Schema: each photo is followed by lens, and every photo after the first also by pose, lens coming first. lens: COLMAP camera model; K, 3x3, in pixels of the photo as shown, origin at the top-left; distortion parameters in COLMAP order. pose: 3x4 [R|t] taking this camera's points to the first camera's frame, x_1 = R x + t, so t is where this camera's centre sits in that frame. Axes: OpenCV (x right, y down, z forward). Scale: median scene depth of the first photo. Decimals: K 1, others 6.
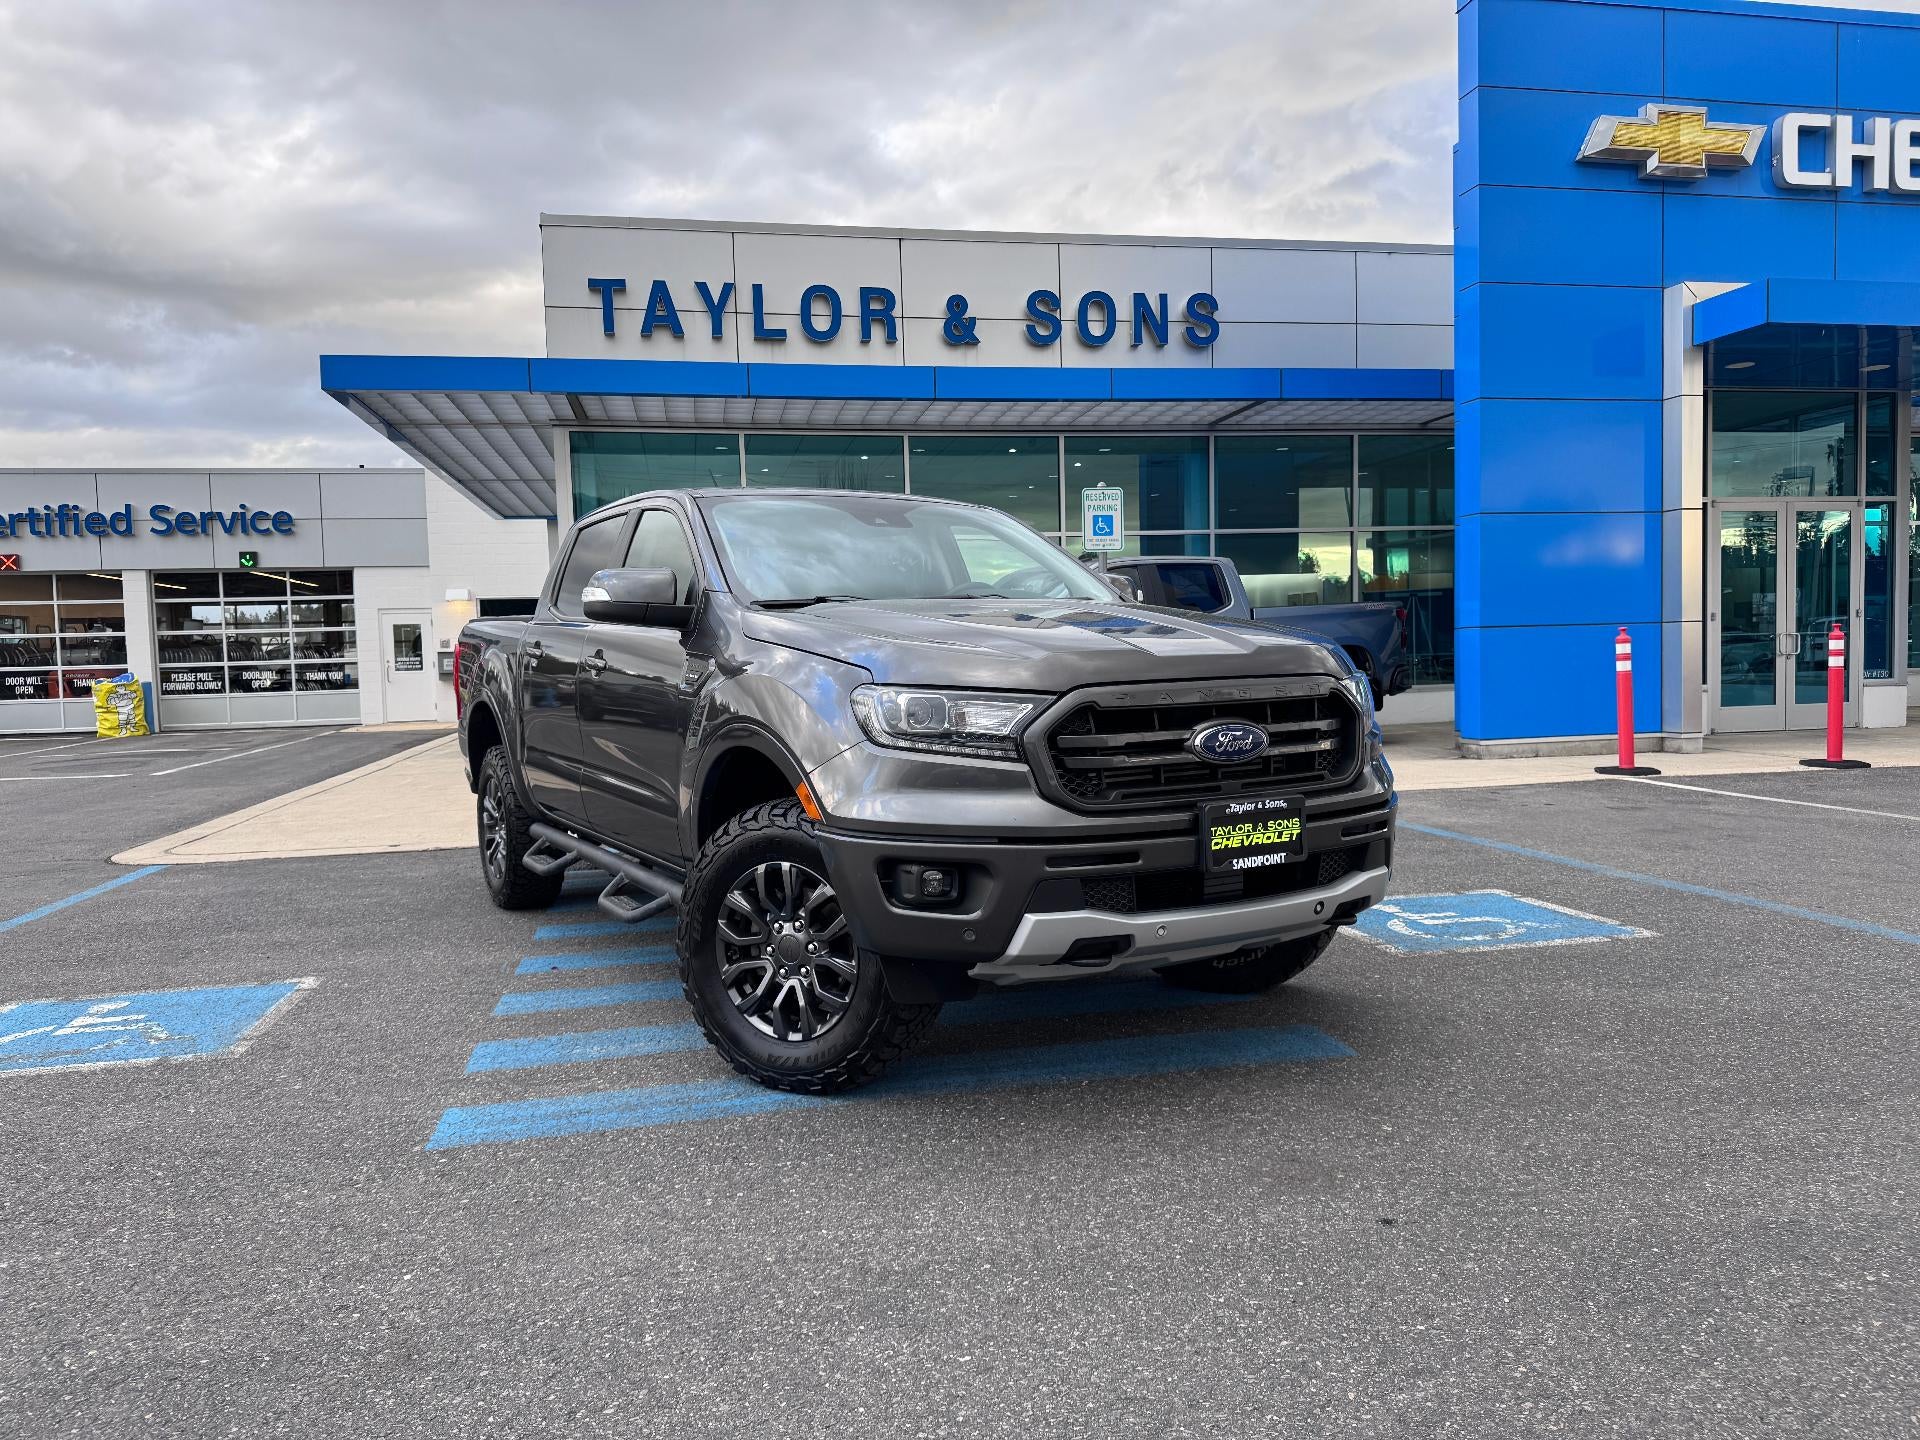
lens RADIAL K [[1310.4, 0, 960.0], [0, 1310.4, 720.0], [0, 0, 1]] dist [0.000475, -0.041147]
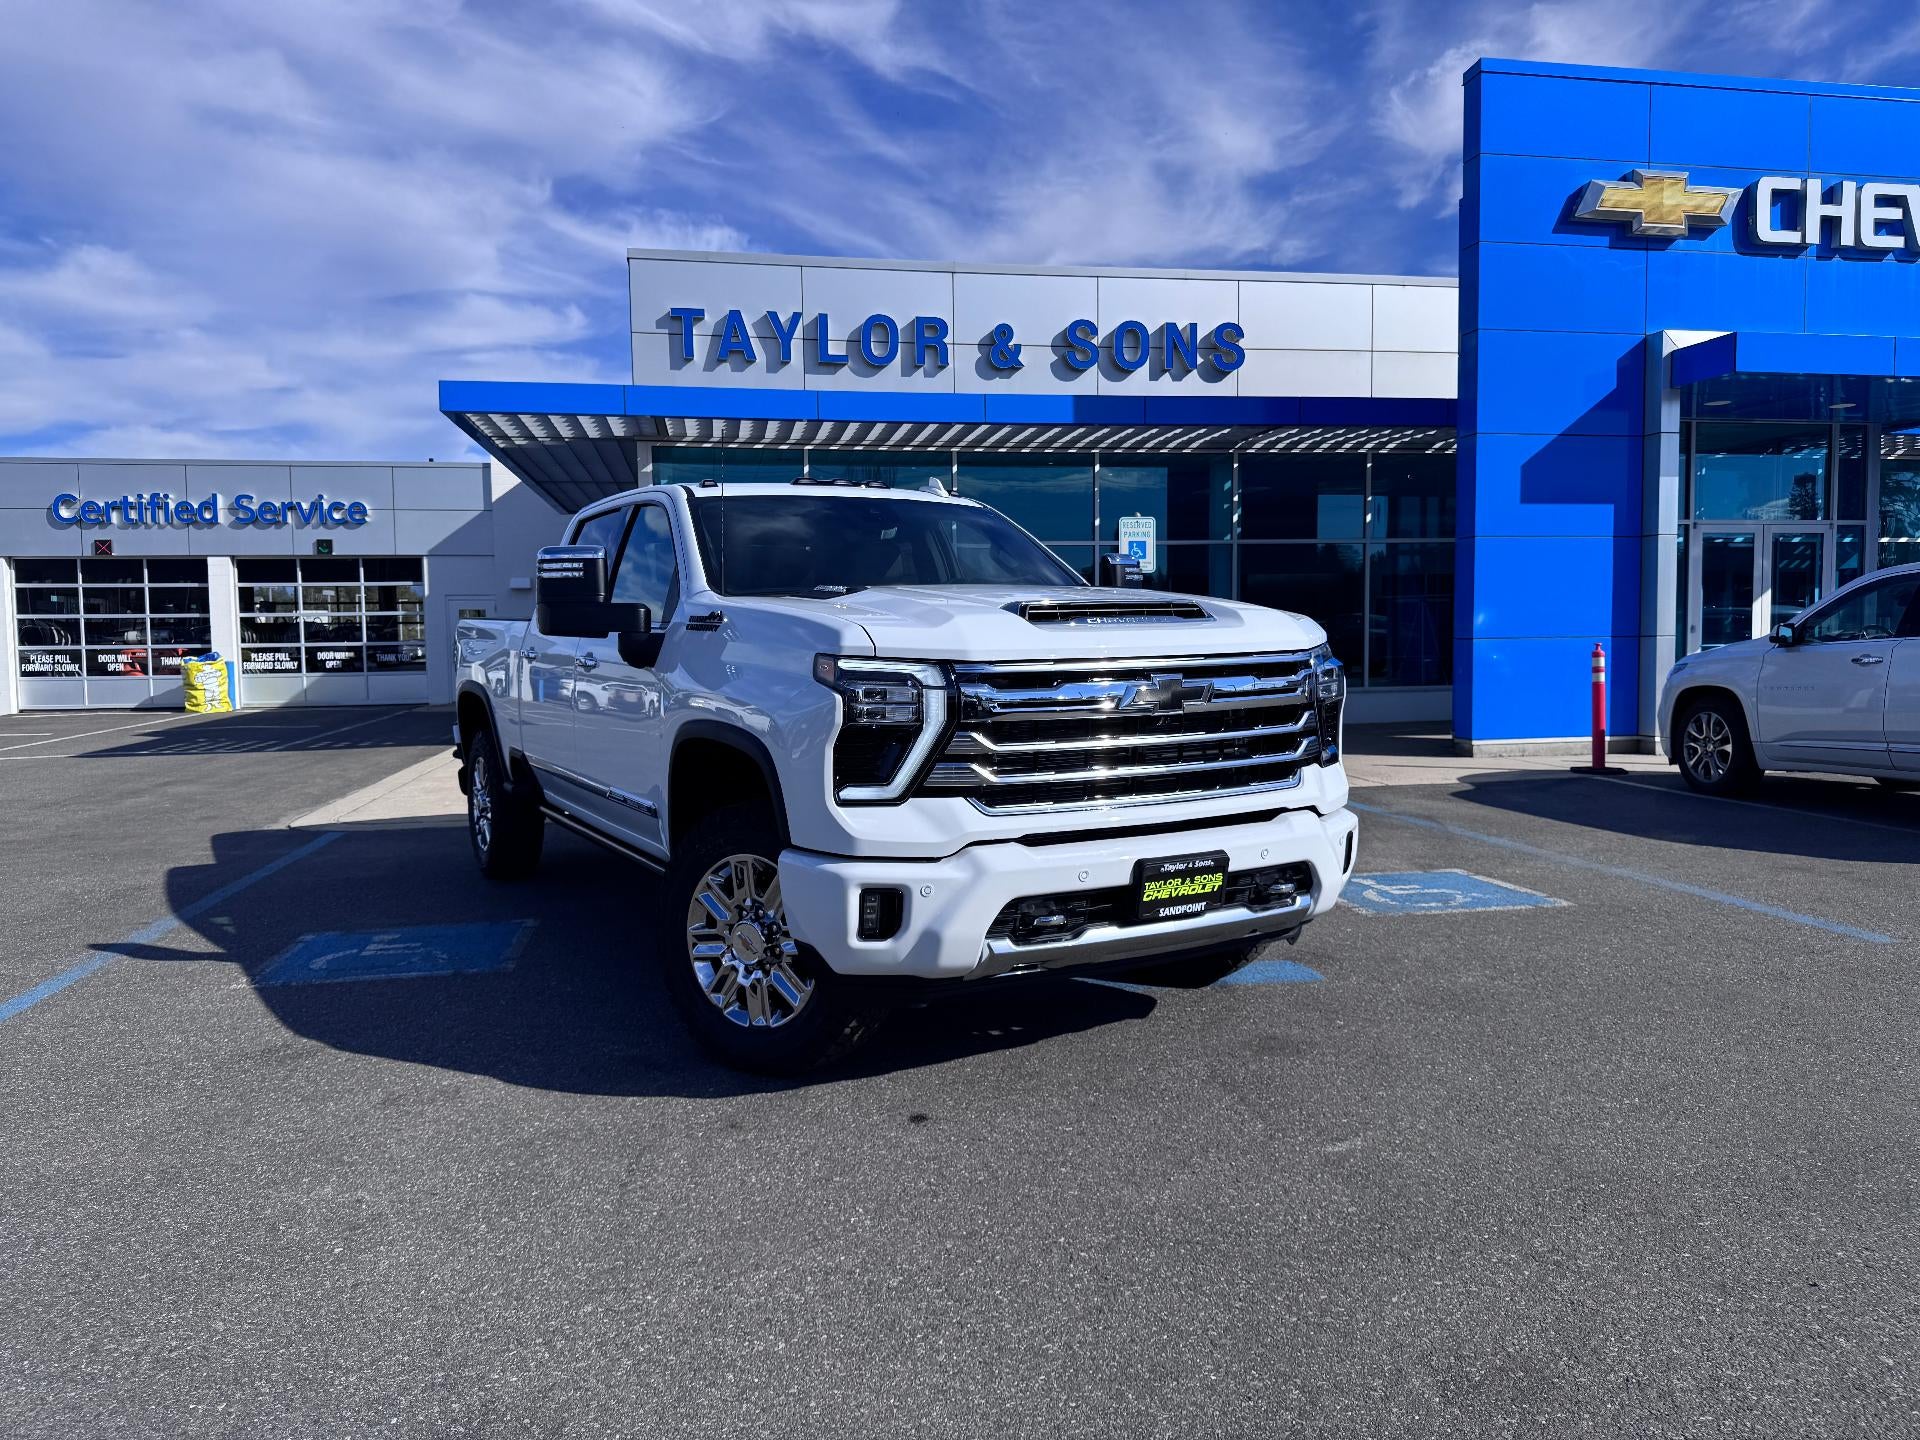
lens RADIAL K [[1318.0, 0, 941.3], [0, 1318.0, 711.4], [0, 0, 1]] dist [0.003094, -0.053840]
pose [[0.999485, 0.014418, -0.028683, -0.018097], [-0.014189, 0.999866, 0.008148, -0.009267], [0.028796, -0.007737, 0.999555, -0.105592]]
